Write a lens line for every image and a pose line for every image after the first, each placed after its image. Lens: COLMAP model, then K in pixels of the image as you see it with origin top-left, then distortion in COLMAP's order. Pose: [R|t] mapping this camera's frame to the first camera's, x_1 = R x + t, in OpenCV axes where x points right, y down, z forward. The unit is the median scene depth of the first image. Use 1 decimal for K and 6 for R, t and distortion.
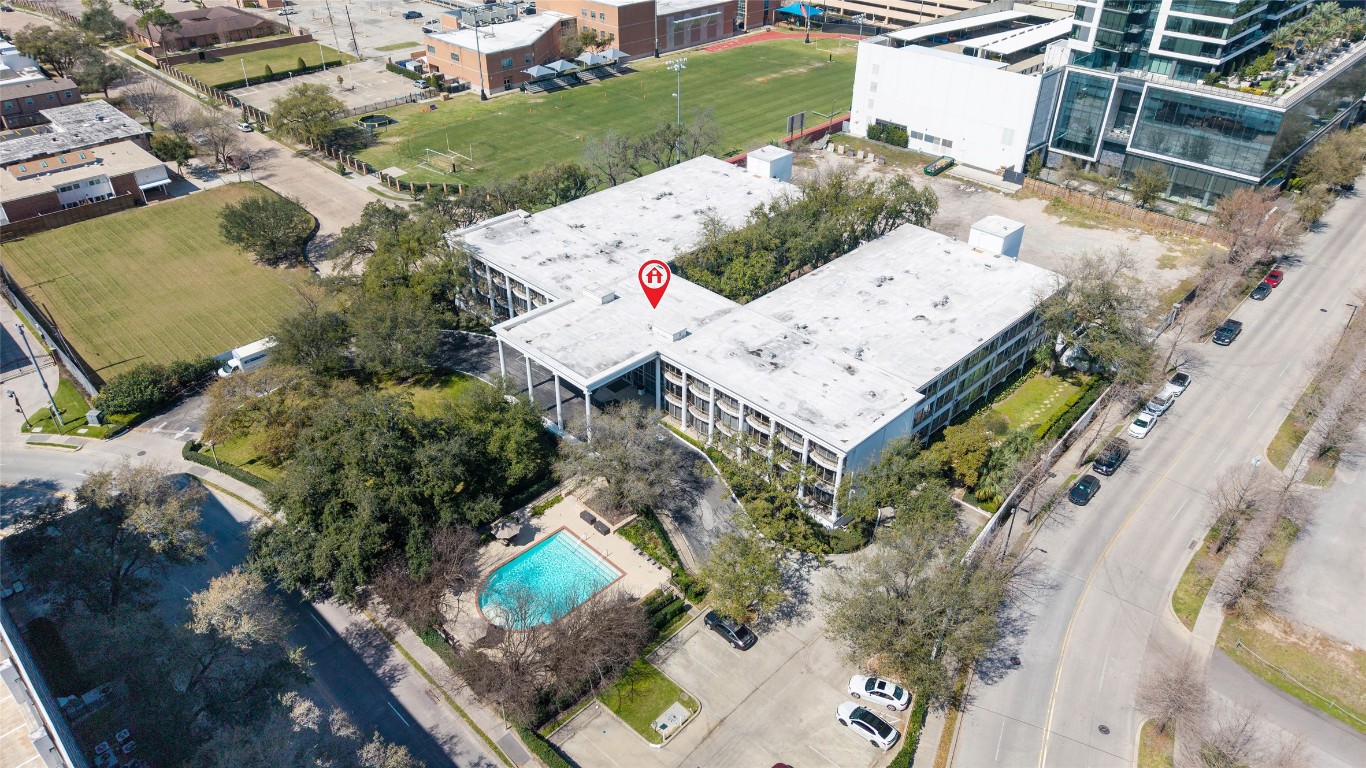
lens RADIAL K [[912.8, 0, 684.0], [0, 912.8, 384.5], [0, 0, 1]] dist [-0.012271, 0.000591]
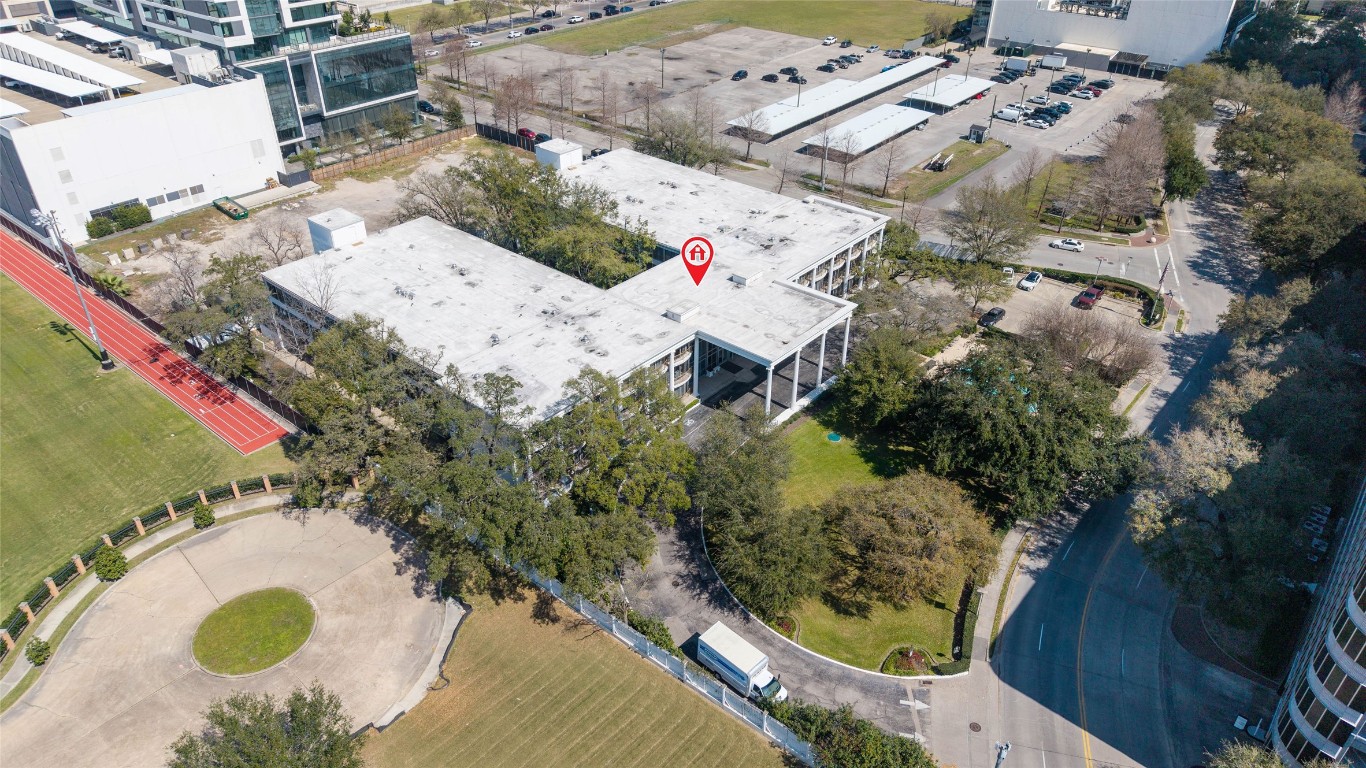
lens RADIAL K [[912.8, 0, 684.7], [0, 912.8, 383.7], [0, 0, 1]] dist [-0.012271, 0.000591]
pose [[-0.070449, -0.541746, 0.837585, -0.616576], [0.542875, 0.683610, 0.487816, -0.337615], [-0.836854, 0.489070, 0.245940, 0.539627]]
